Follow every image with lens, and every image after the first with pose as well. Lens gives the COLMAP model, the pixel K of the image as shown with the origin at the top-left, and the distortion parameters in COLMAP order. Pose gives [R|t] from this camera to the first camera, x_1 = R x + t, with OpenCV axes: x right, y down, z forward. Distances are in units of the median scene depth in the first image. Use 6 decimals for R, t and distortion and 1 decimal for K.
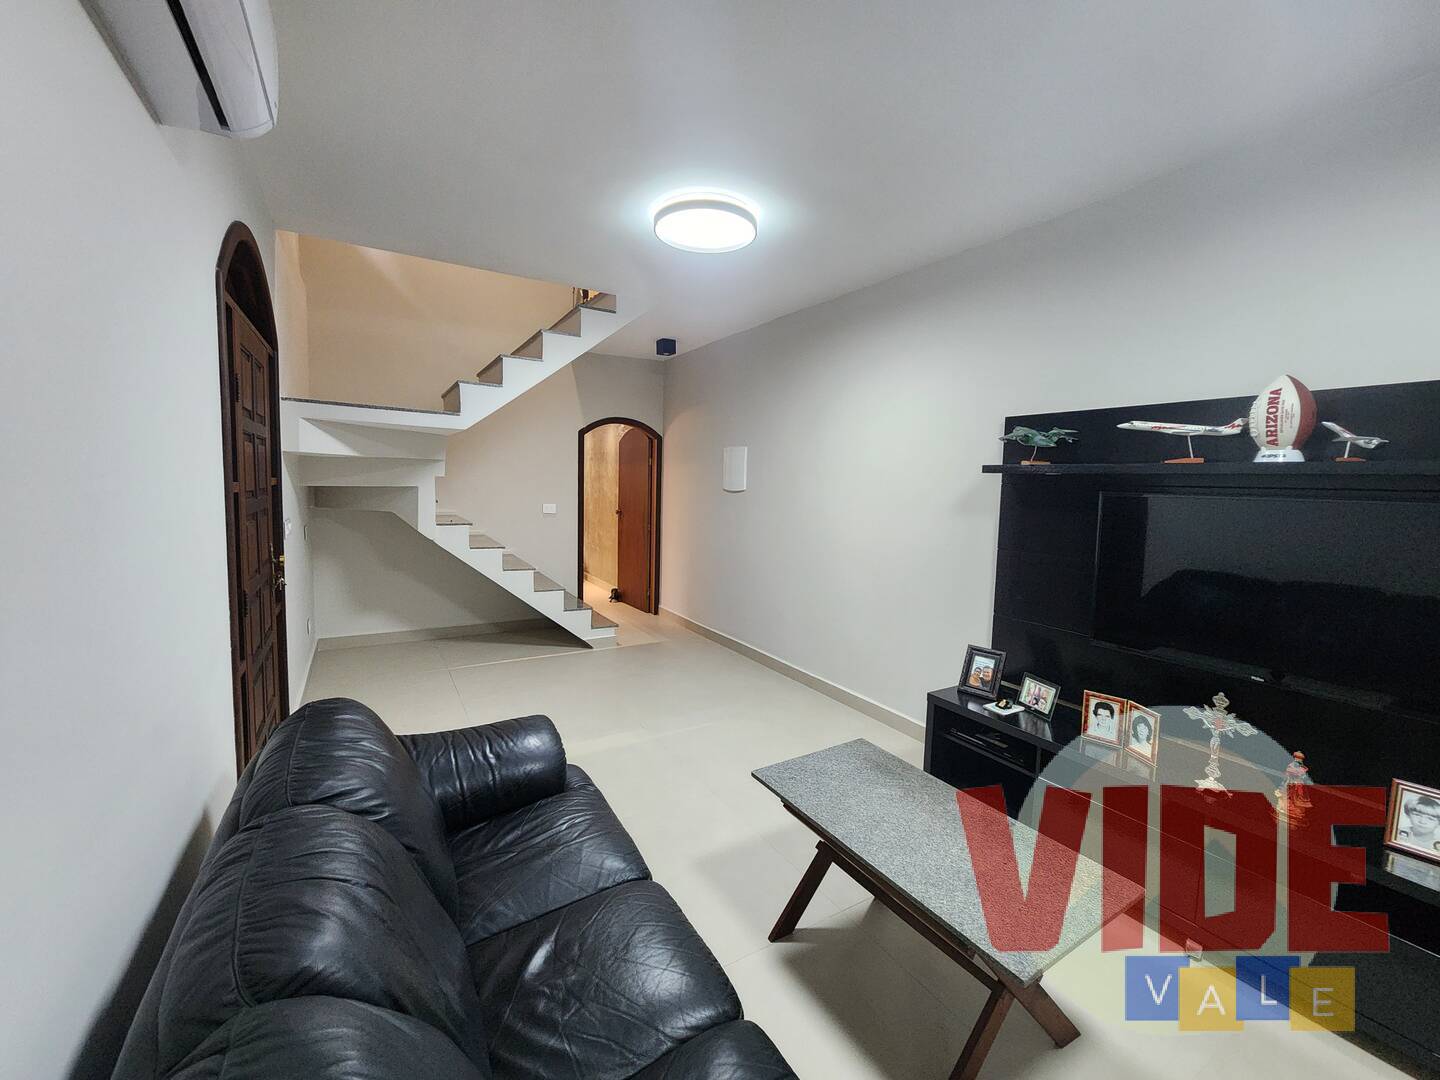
lens RADIAL K [[588.6, 0, 720.8], [0, 588.6, 533.4], [0, 0, 1]] dist [-0.004691, 0.000214]
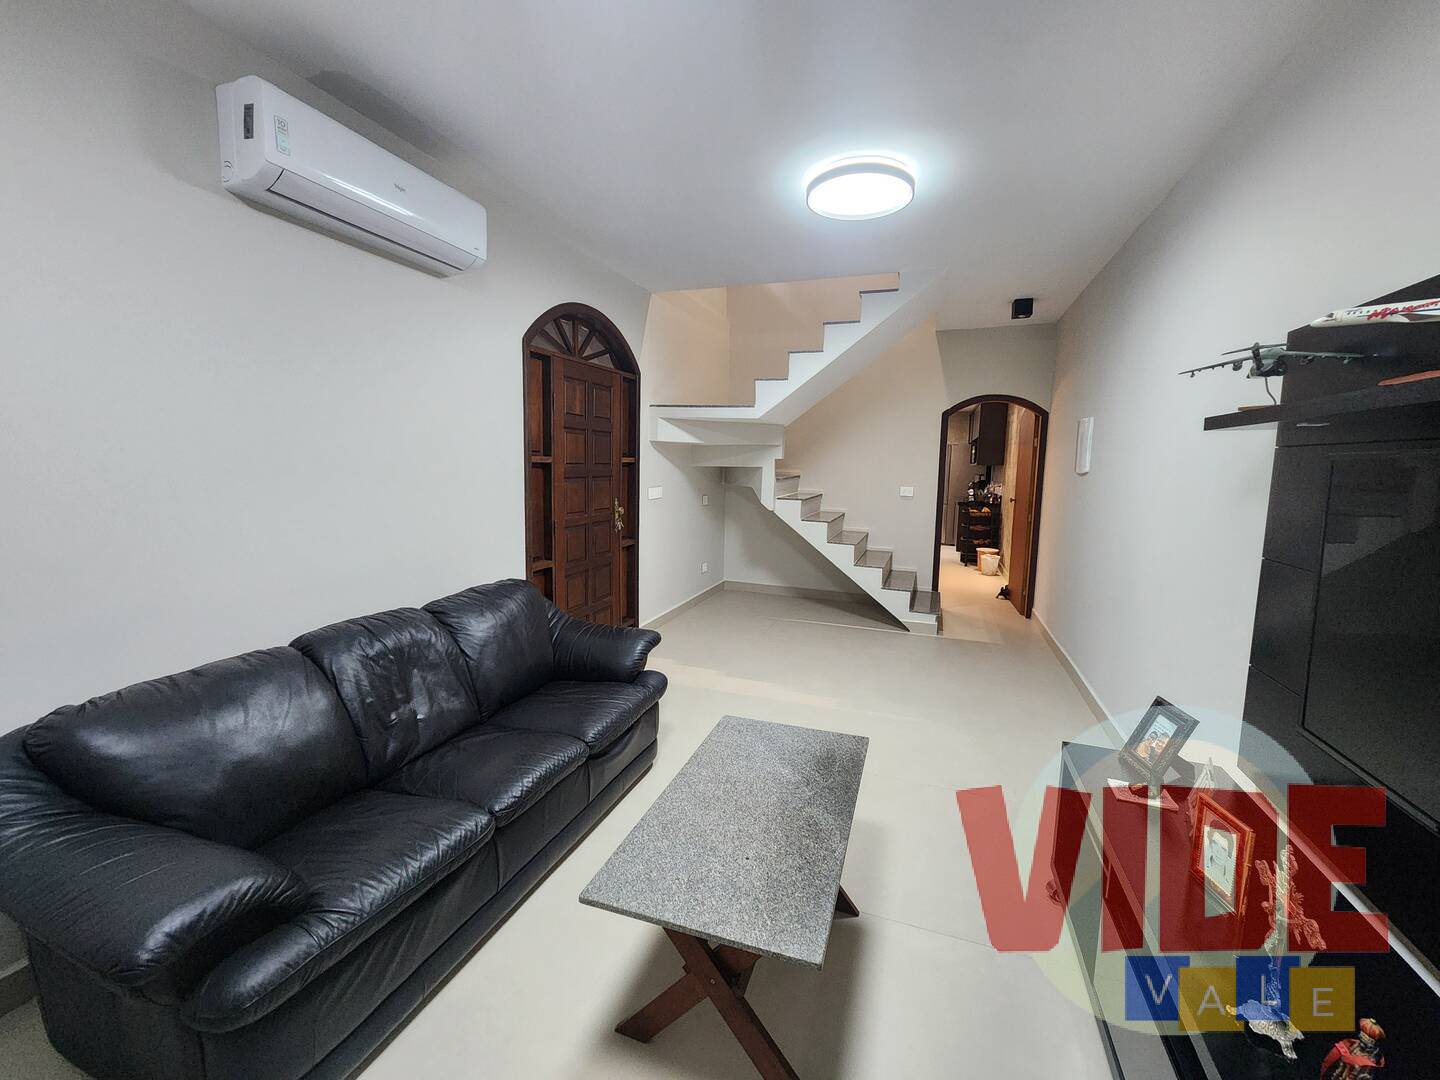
lens RADIAL K [[588.6, 0, 717.4], [0, 588.6, 532.1], [0, 0, 1]] dist [-0.004691, 0.000214]
pose [[0.625478, 0.080731, -0.776054, 0.350910], [-0.075047, 0.996246, 0.043151, 0.010056], [0.776624, 0.031250, 0.629189, 0.122456]]
